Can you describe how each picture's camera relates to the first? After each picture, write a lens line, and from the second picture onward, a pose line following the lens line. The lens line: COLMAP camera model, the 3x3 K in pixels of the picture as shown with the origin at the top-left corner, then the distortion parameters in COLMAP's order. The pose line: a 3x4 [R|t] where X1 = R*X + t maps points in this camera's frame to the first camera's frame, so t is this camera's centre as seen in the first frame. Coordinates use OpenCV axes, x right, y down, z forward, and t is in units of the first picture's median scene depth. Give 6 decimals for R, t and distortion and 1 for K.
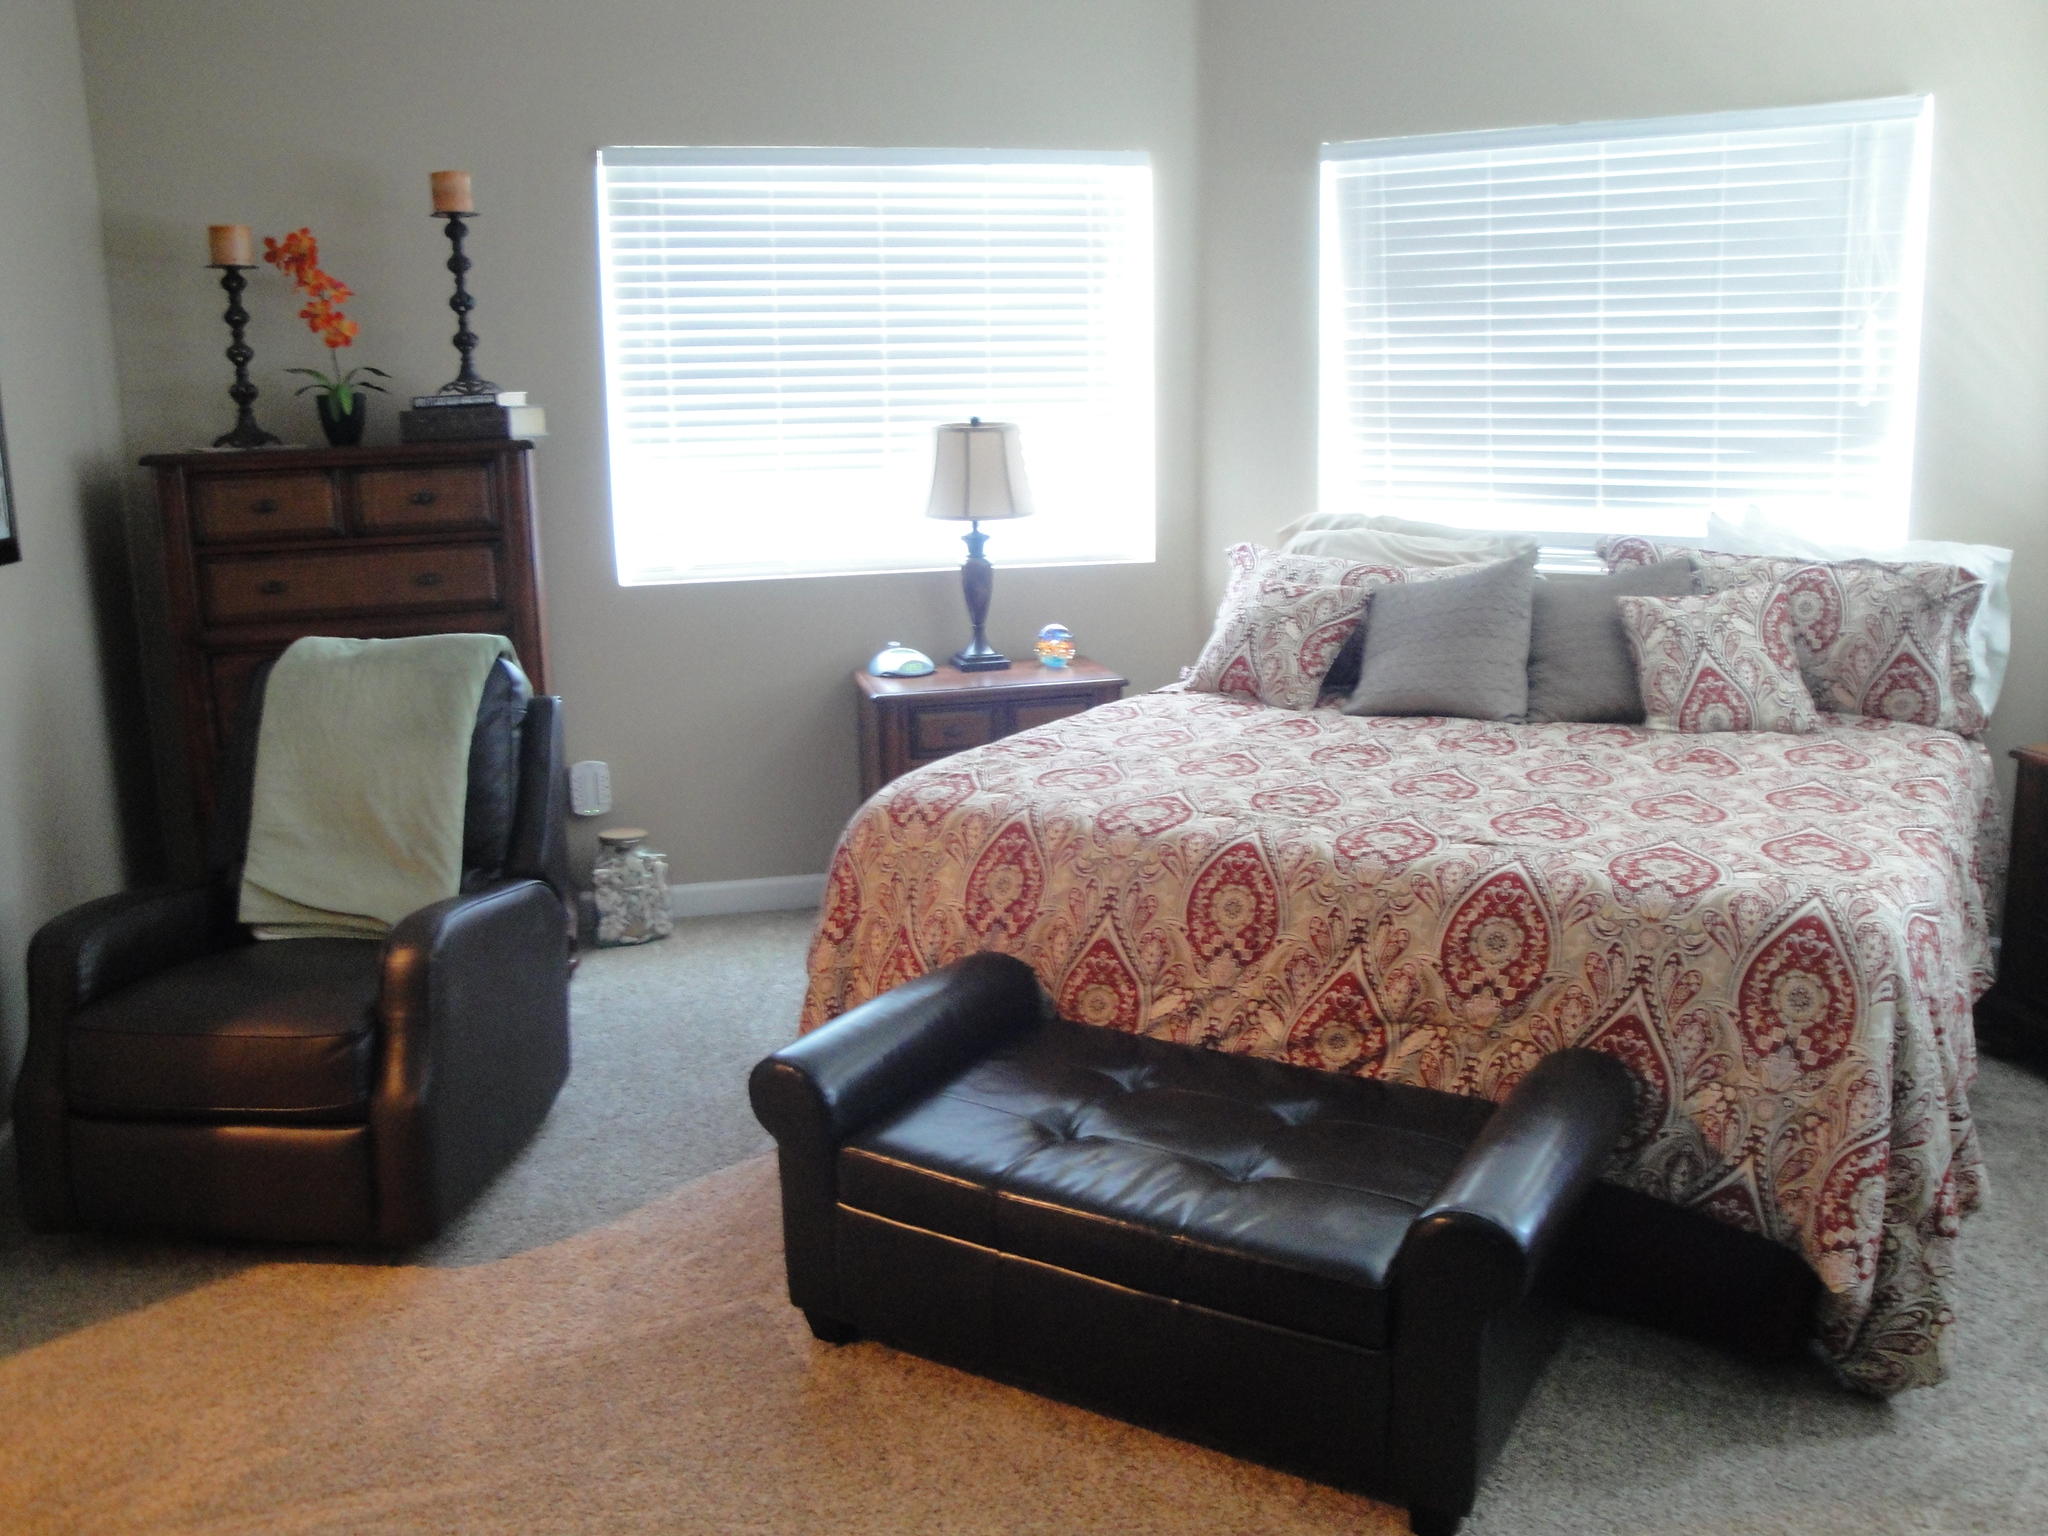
lens RADIAL K [[1684.1, 0, 1038.1], [0, 1684.1, 743.4], [0, 0, 1]] dist [-0.165085, 0.137115]
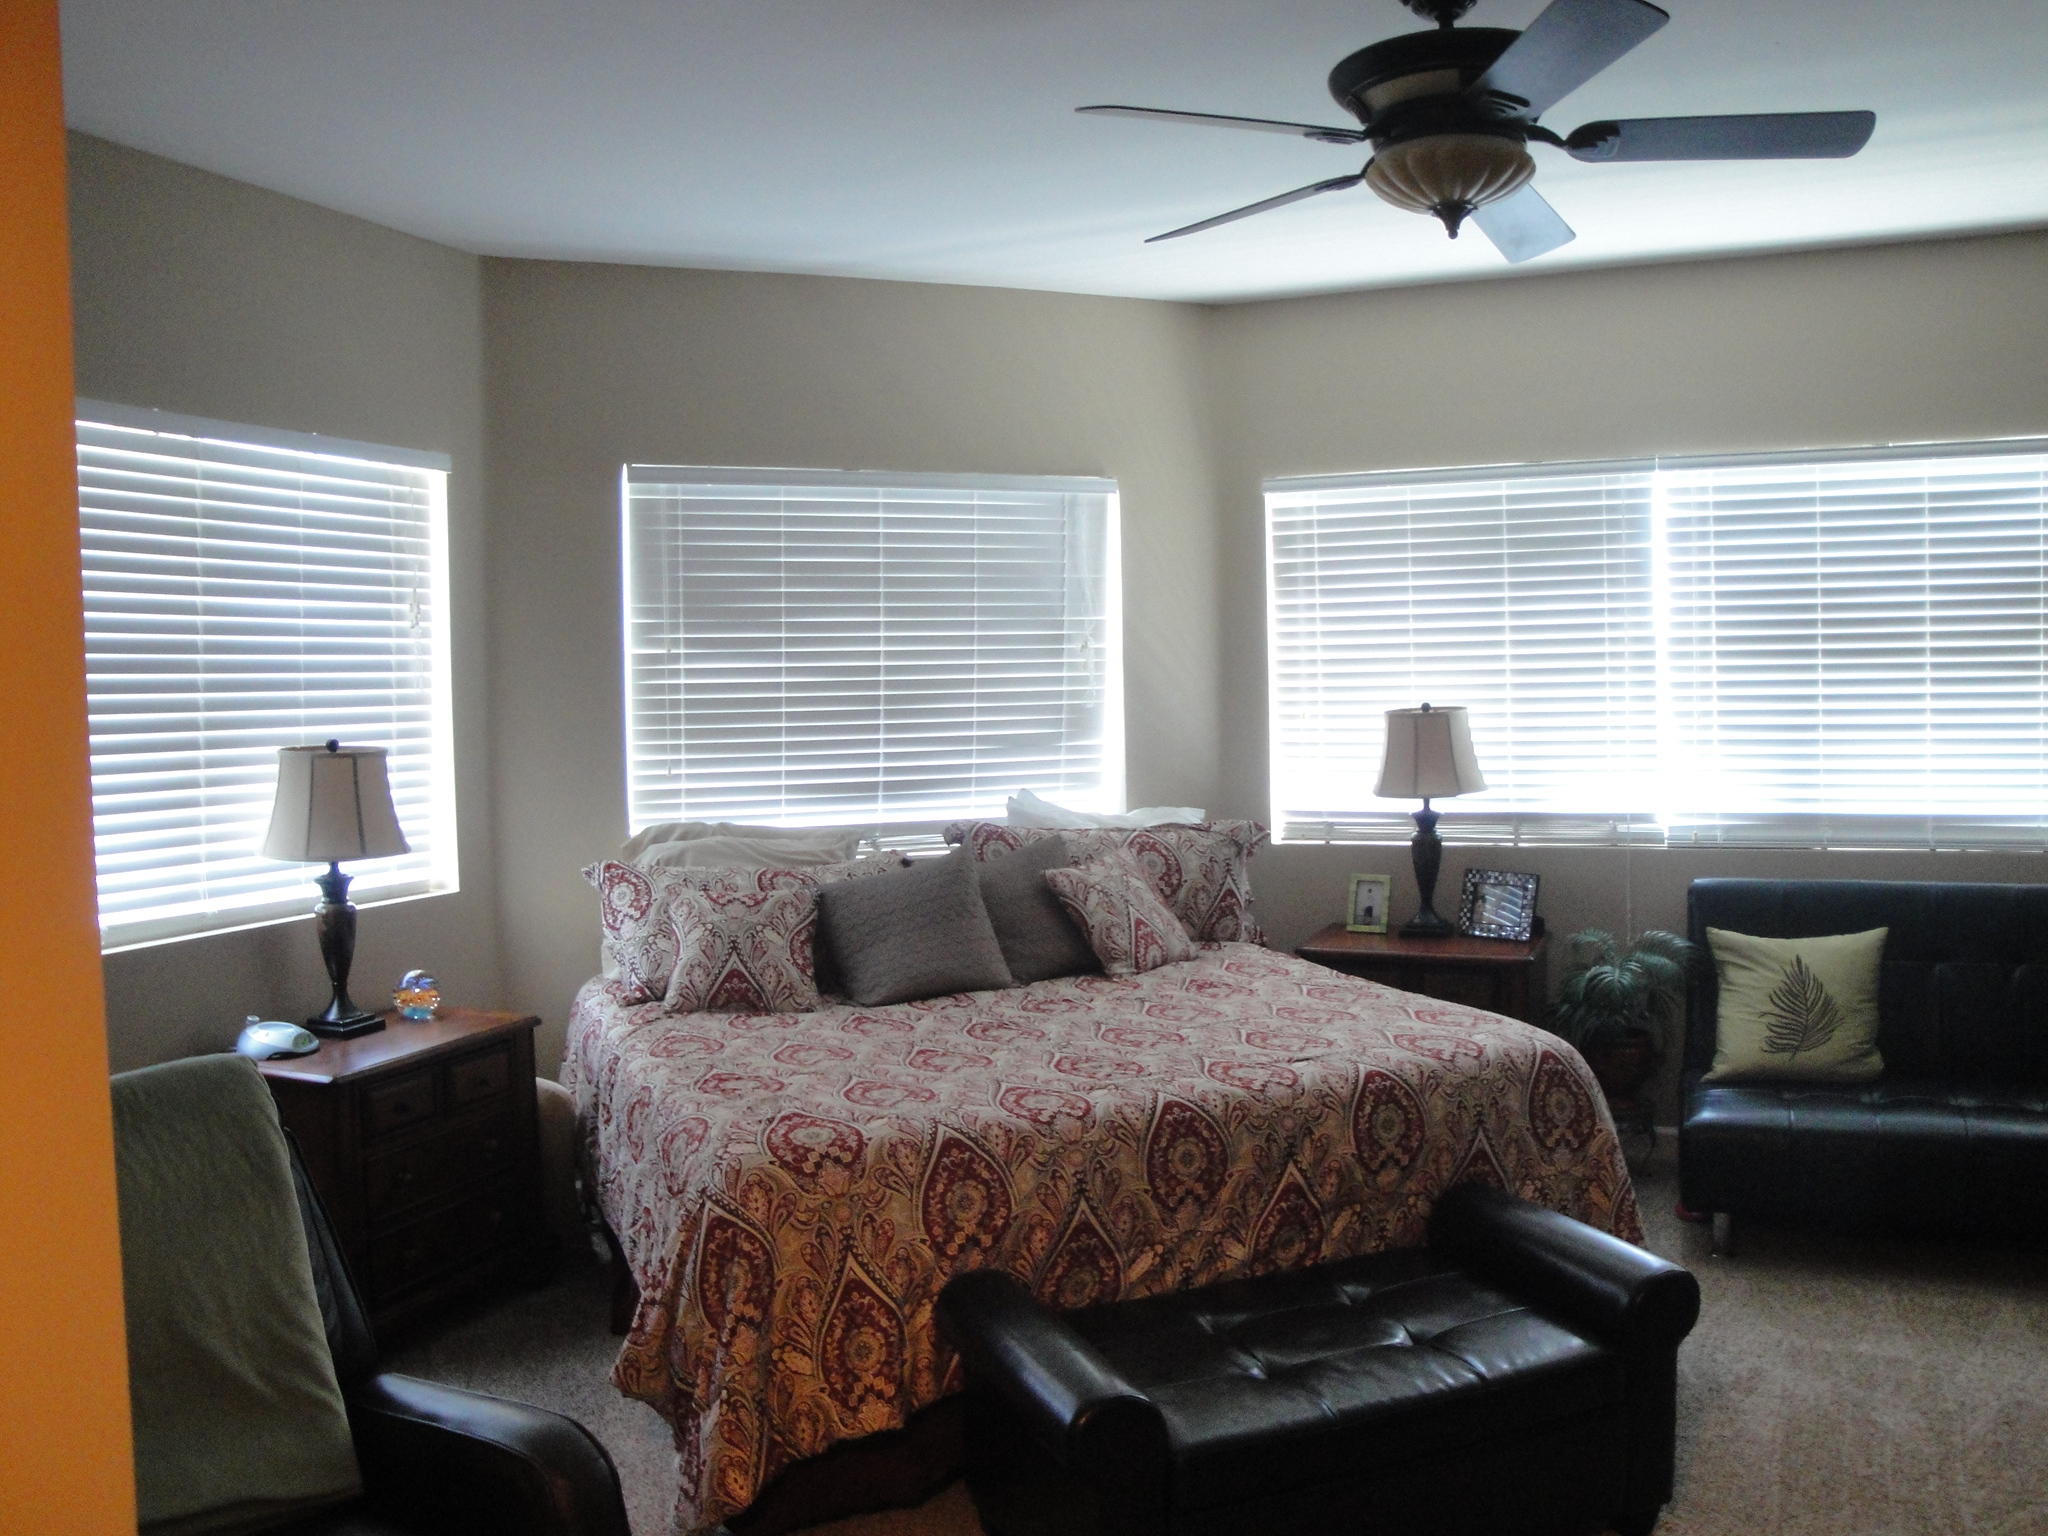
lens RADIAL K [[1684.1, 0, 1055.7], [0, 1684.1, 756.2], [0, 0, 1]] dist [-0.165085, 0.137115]
pose [[0.582881, -0.030359, 0.811990, -0.650922], [0.169221, 0.981927, -0.084761, -0.068246], [-0.794742, 0.186811, 0.577484, 0.286165]]
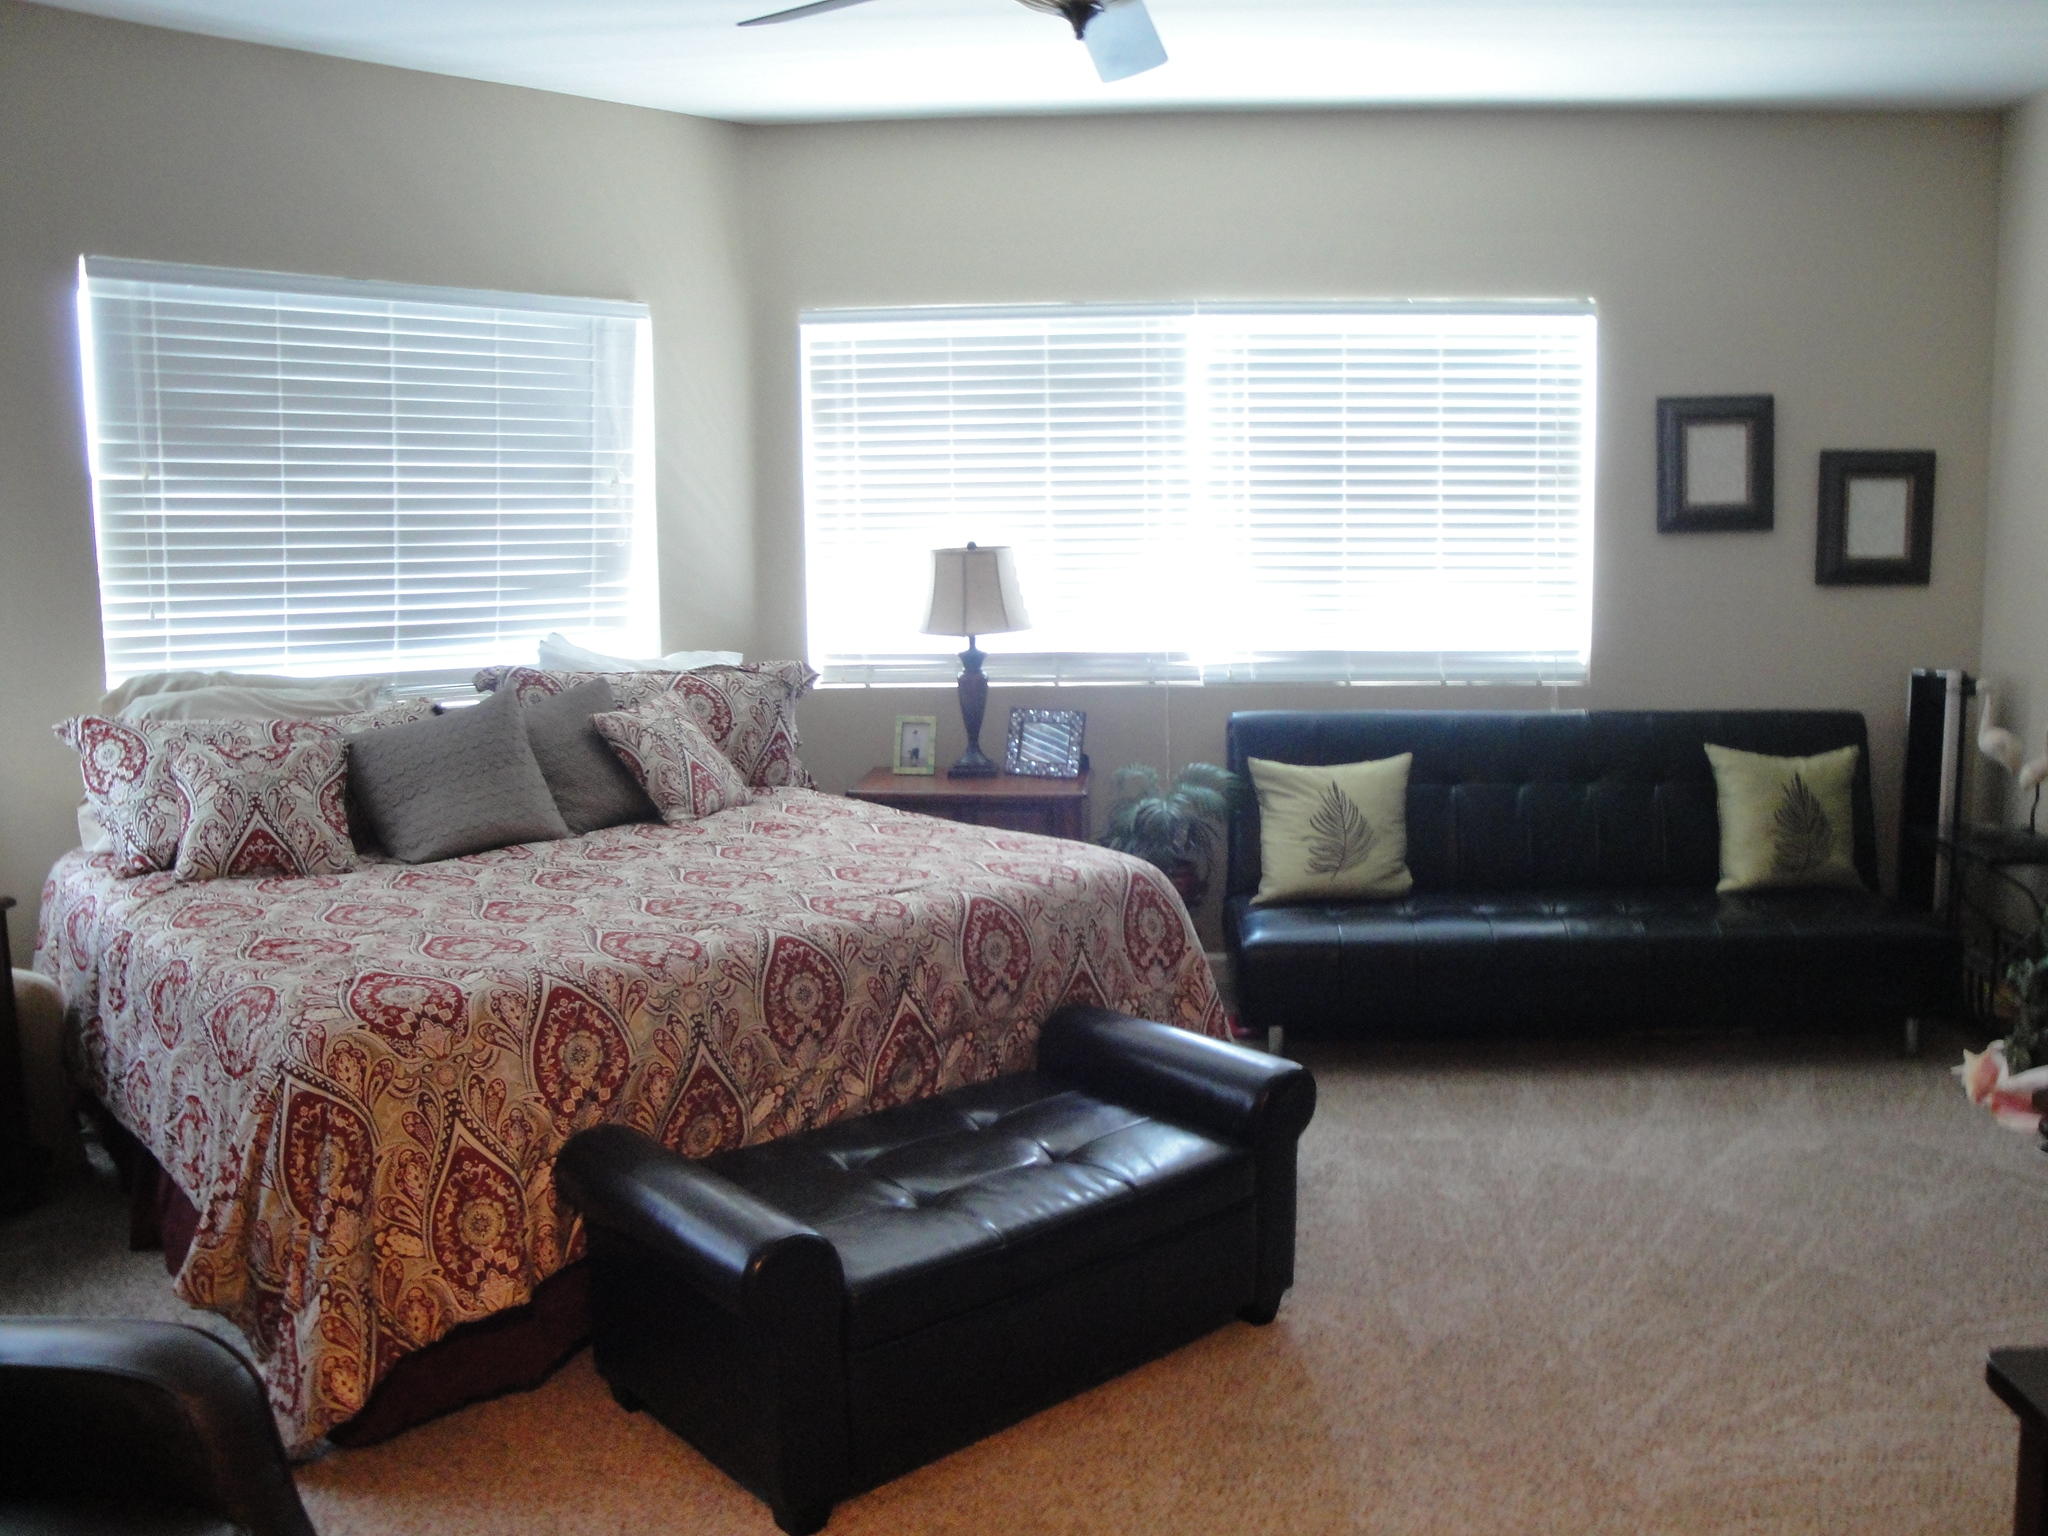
lens RADIAL K [[1684.1, 0, 1065.7], [0, 1684.1, 757.3], [0, 0, 1]] dist [-0.165085, 0.137115]
pose [[0.282799, -0.104267, 0.953495, -0.659160], [0.192483, 0.980022, 0.050078, -0.057303], [-0.939668, 0.169369, 0.297218, 0.381509]]
